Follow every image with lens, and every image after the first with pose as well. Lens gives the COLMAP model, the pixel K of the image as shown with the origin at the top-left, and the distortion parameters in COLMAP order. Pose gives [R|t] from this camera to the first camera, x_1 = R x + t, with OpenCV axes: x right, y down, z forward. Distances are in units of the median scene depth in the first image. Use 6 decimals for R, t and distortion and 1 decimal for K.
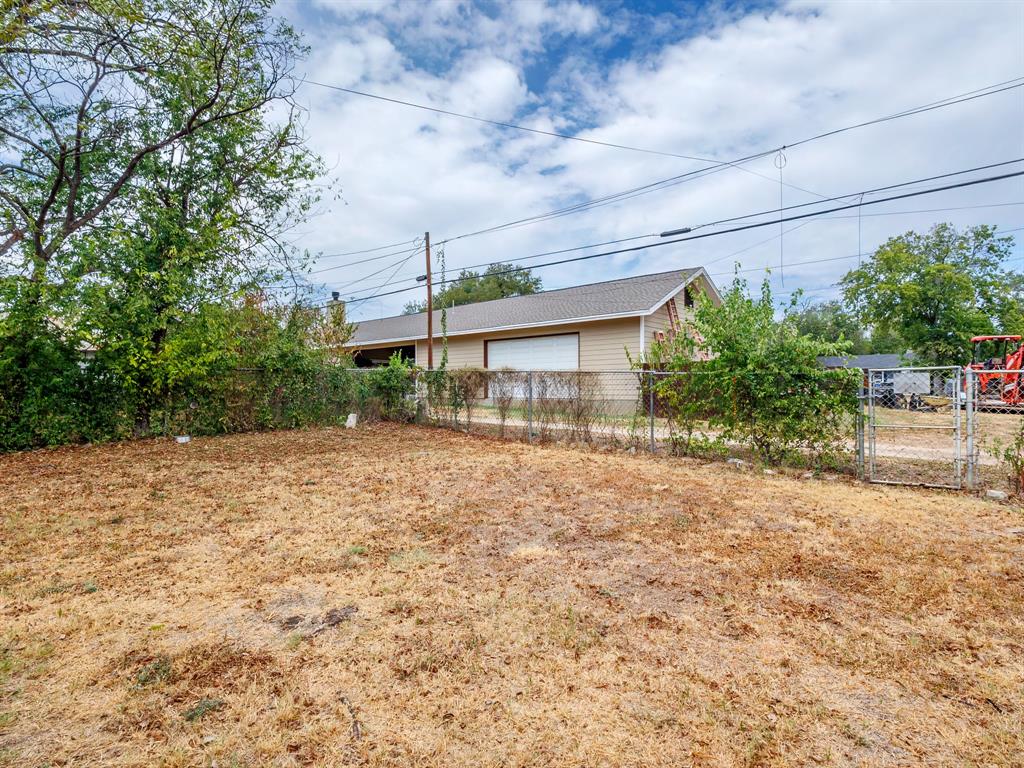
lens RADIAL K [[528.9, 0, 512.9], [0, 528.9, 384.1], [0, 0, 1]] dist [0.002386, -0.001938]
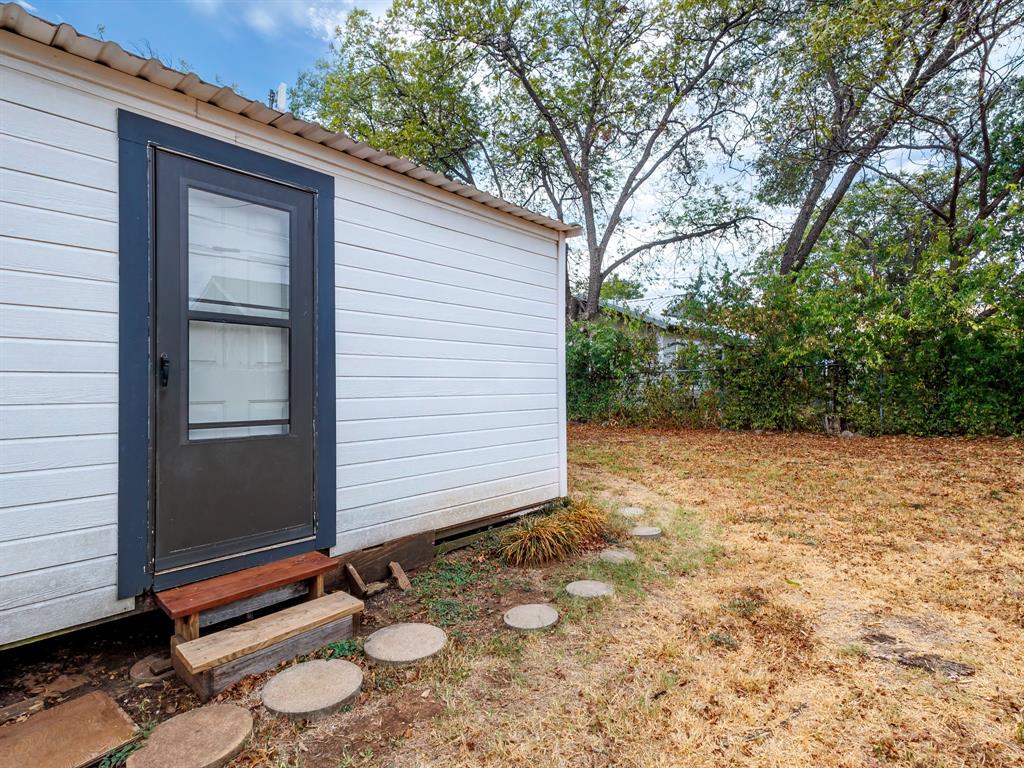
lens RADIAL K [[528.9, 0, 512.9], [0, 528.9, 382.9], [0, 0, 1]] dist [0.002386, -0.001938]
pose [[-0.015680, -0.000820, -0.999877, 0.403508], [0.006885, 0.999976, -0.000928, 0.033620], [0.999853, -0.006899, -0.015674, 0.391685]]
